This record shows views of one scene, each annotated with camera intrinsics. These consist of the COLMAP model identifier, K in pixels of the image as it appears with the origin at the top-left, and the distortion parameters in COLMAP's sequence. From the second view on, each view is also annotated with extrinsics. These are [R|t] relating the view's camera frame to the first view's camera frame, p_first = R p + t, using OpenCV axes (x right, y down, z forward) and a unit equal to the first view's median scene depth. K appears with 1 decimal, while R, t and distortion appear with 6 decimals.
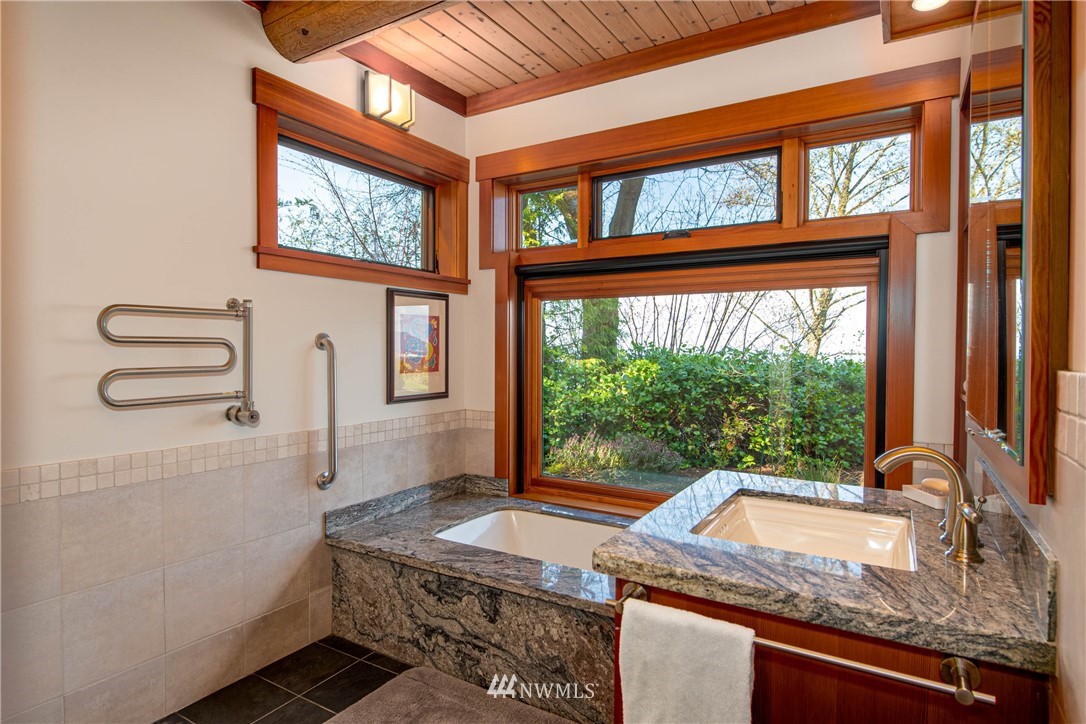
lens RADIAL K [[591.7, 0, 540.5], [0, 591.7, 359.1], [0, 0, 1]] dist [0.005719, 0.000412]
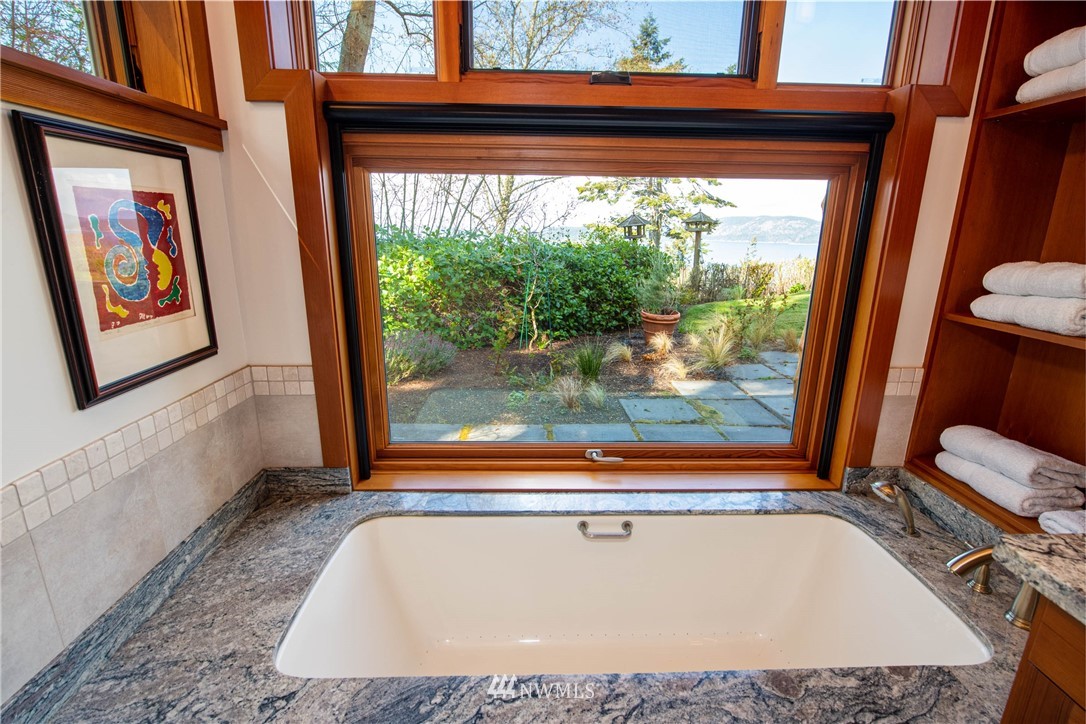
lens RADIAL K [[496.0, 0, 543.8], [0, 496.0, 356.6], [0, 0, 1]] dist [-0.008827, -0.000136]
pose [[0.847789, -0.128365, 0.514564, -0.134504], [0.001024, 0.970659, 0.240457, -0.039242], [-0.530332, -0.203330, 0.823046, 0.471609]]
